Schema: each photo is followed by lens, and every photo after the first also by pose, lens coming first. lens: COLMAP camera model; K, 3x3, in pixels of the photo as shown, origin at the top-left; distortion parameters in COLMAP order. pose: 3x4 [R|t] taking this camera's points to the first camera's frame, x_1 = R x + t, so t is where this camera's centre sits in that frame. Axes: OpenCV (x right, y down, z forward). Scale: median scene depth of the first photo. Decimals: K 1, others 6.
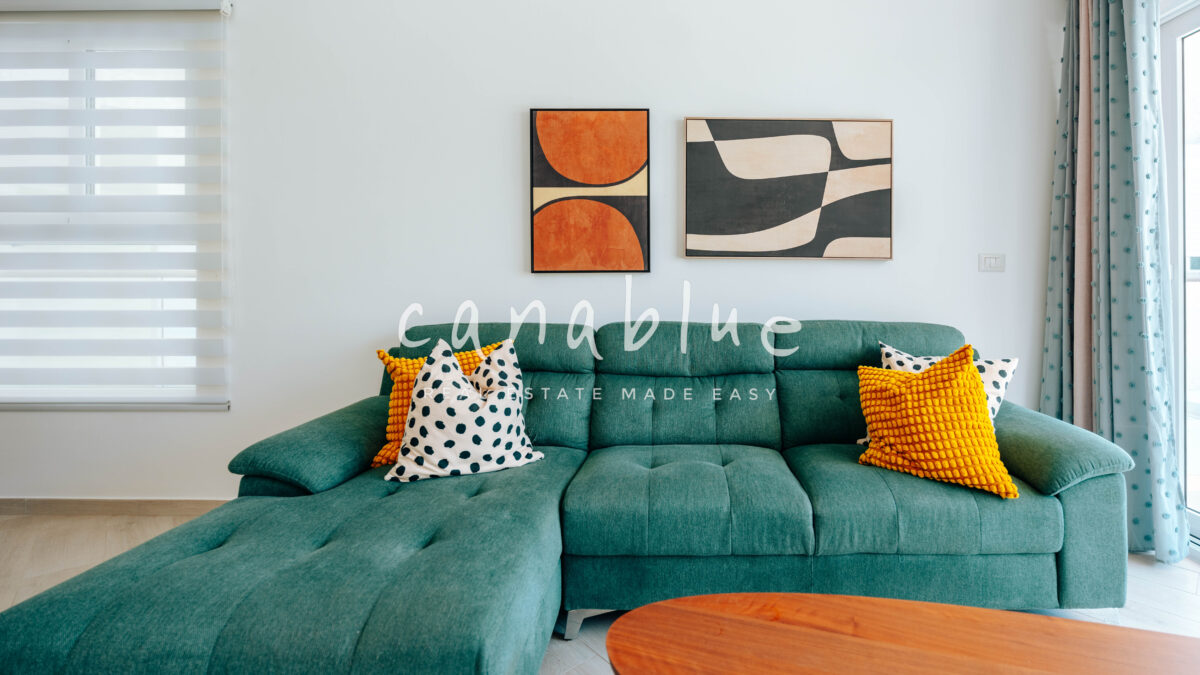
lens RADIAL K [[616.4, 0, 598.2], [0, 616.4, 334.4], [0, 0, 1]] dist [0.001976, 0.000675]
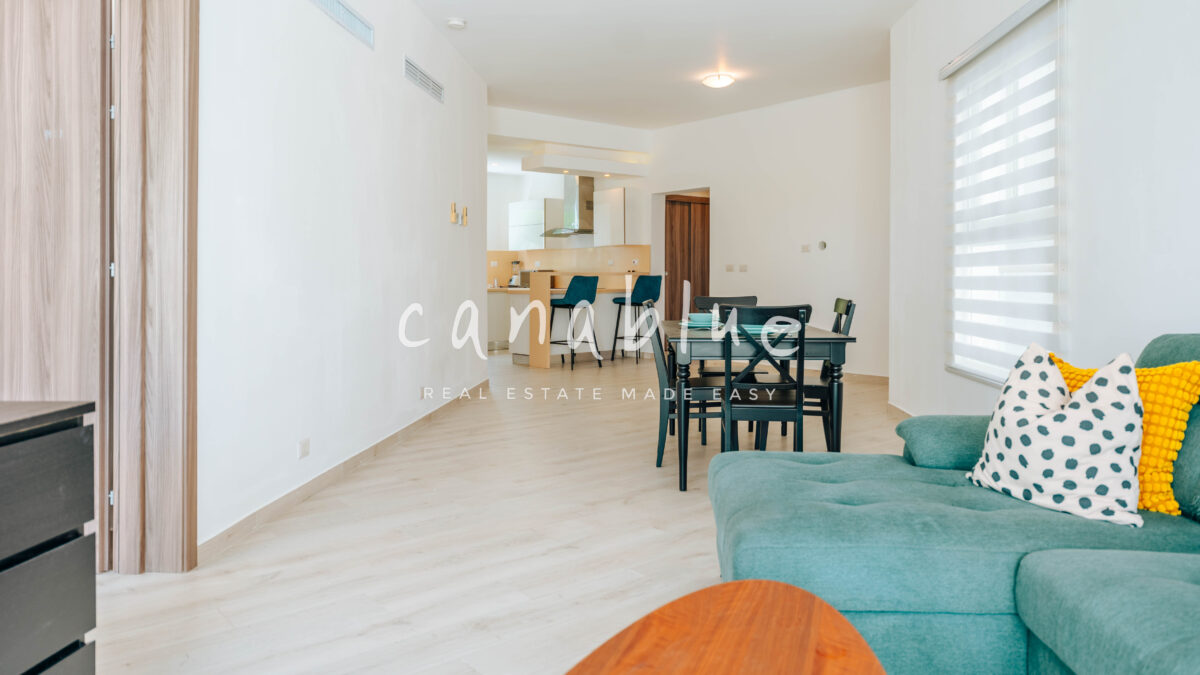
lens RADIAL K [[789.9, 0, 592.8], [0, 789.9, 339.9], [0, 0, 1]] dist [0.007454, 0.001070]
pose [[-0.077430, 0.081837, -0.993633, 0.656419], [-0.079382, 0.992955, 0.087968, -0.032701], [0.993833, 0.085688, -0.070389, 0.327547]]
